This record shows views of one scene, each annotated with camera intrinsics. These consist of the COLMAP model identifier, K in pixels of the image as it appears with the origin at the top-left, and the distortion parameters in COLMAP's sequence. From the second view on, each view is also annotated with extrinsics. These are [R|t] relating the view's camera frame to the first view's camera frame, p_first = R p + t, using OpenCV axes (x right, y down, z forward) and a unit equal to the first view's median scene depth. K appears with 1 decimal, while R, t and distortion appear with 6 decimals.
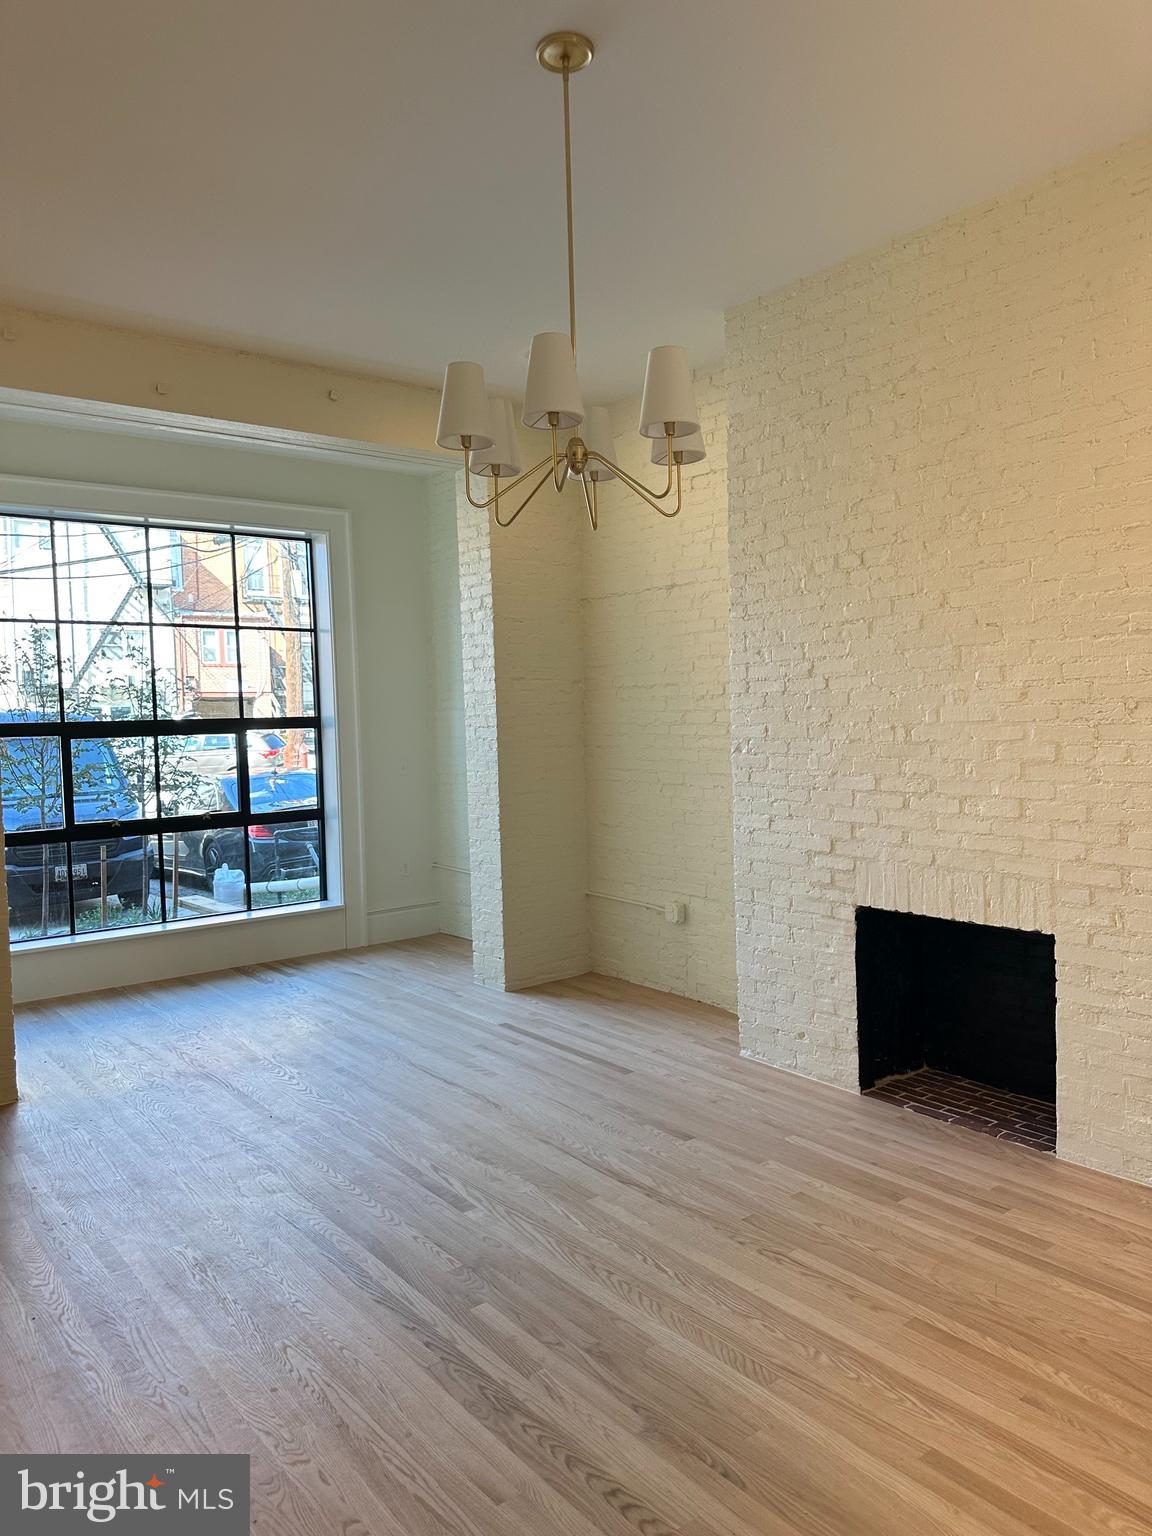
lens RADIAL K [[1069.3, 0, 564.2], [0, 1069.3, 764.3], [0, 0, 1]] dist [0.127631, -0.182714]
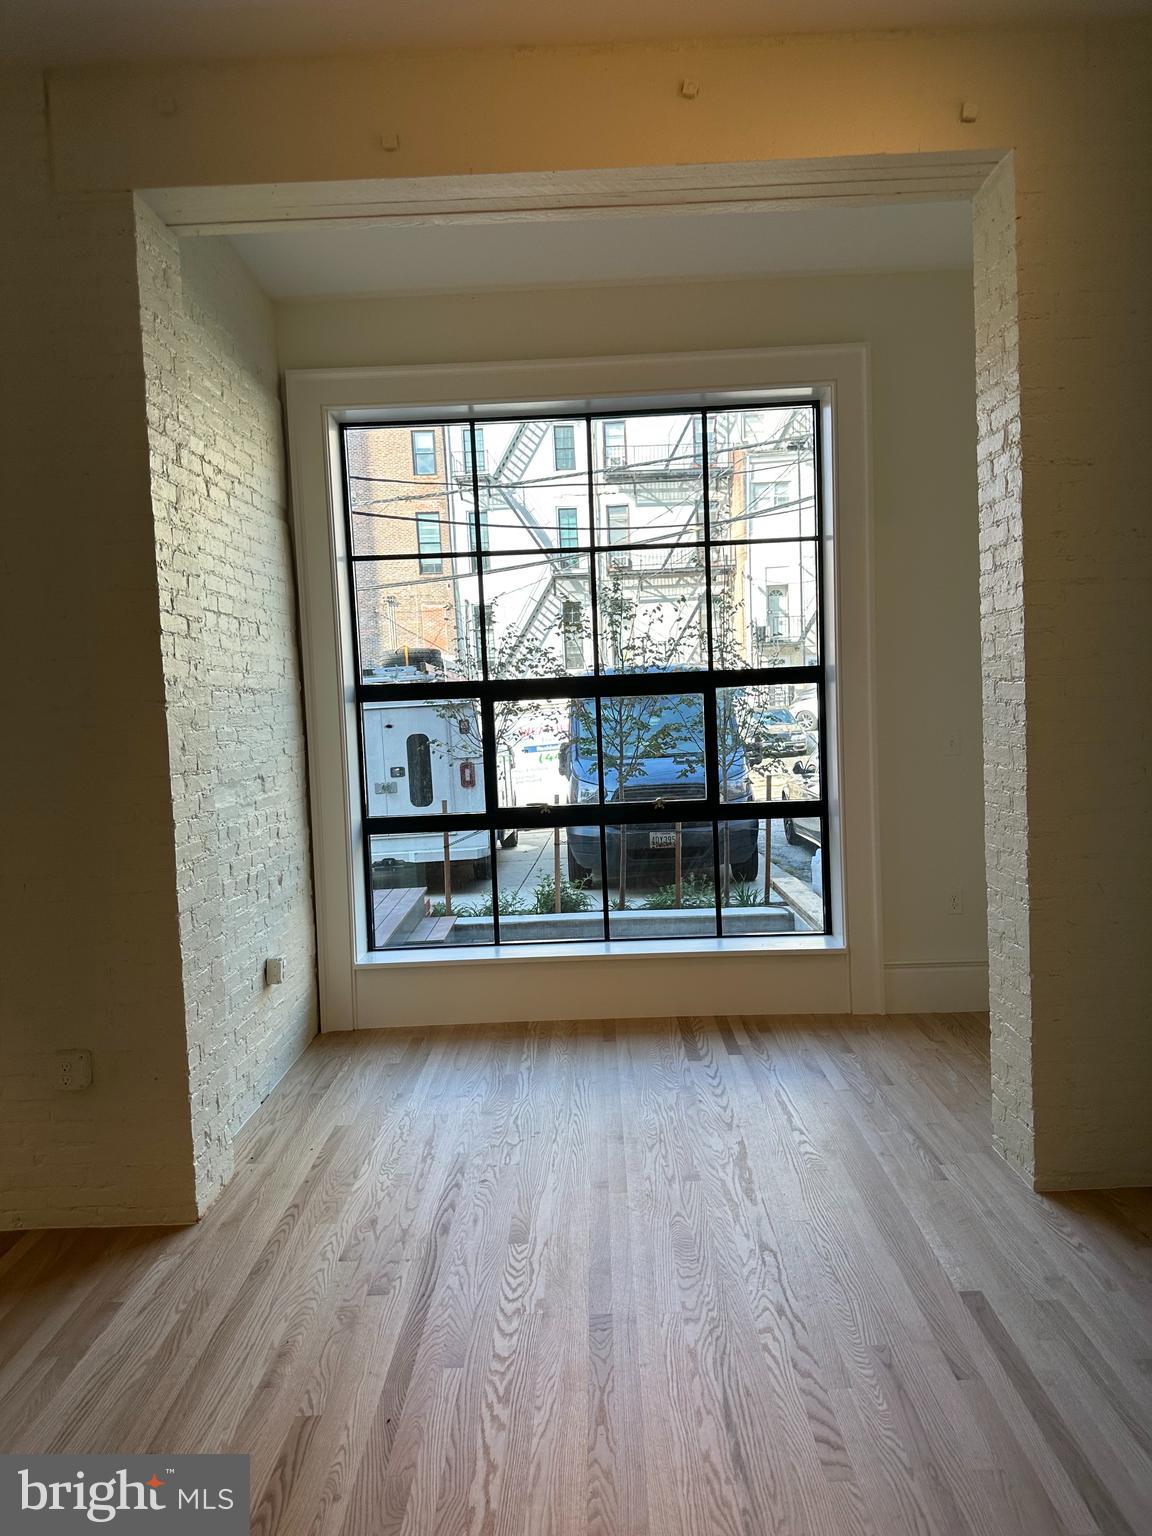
lens RADIAL K [[1070.6, 0, 577.1], [0, 1070.6, 766.3], [0, 0, 1]] dist [0.057056, -0.077288]
pose [[0.788456, 0.036224, -0.614023, 0.084044], [-0.005796, 0.998658, 0.051472, -0.018441], [0.615063, -0.037025, 0.787608, 0.460088]]
